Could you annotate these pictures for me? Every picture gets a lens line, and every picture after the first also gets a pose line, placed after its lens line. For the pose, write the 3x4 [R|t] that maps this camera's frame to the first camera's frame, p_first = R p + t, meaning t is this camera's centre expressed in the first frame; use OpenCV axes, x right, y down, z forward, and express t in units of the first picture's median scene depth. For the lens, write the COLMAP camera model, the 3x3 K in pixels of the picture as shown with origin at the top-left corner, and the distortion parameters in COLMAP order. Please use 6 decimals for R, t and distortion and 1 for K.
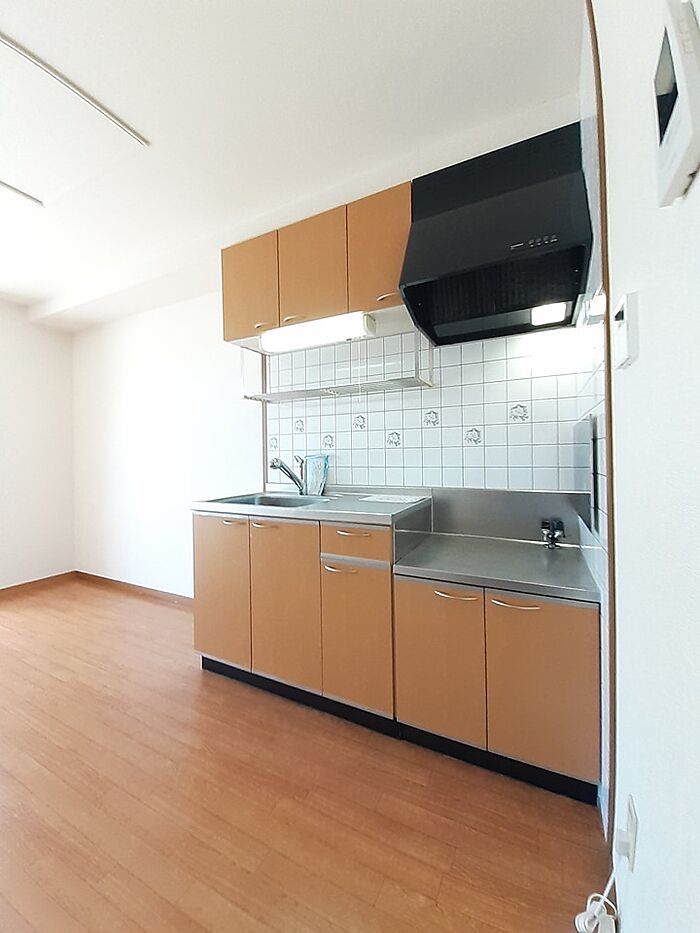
lens RADIAL K [[381.2, 0, 350.9], [0, 381.2, 466.3], [0, 0, 1]] dist [-0.001079, -0.000038]
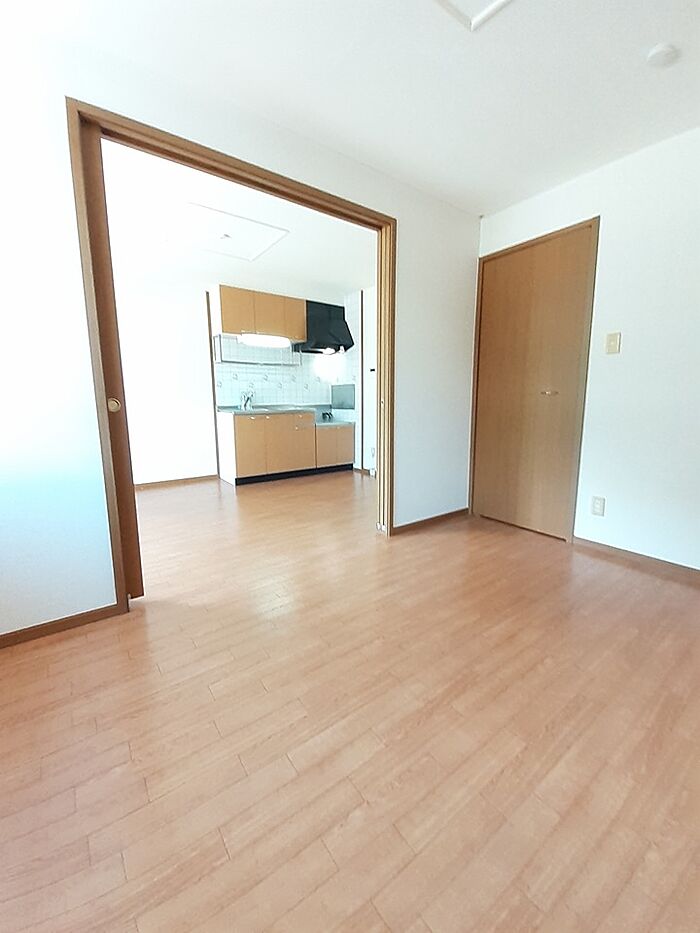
lens RADIAL K [[381.2, 0, 351.4], [0, 381.2, 463.5], [0, 0, 1]] dist [-0.001079, -0.000038]
pose [[0.453224, -0.155315, 0.877761, -2.069089], [-0.000489, 0.984660, 0.174482, -0.006040], [-0.891396, -0.079509, 0.446196, -0.620925]]
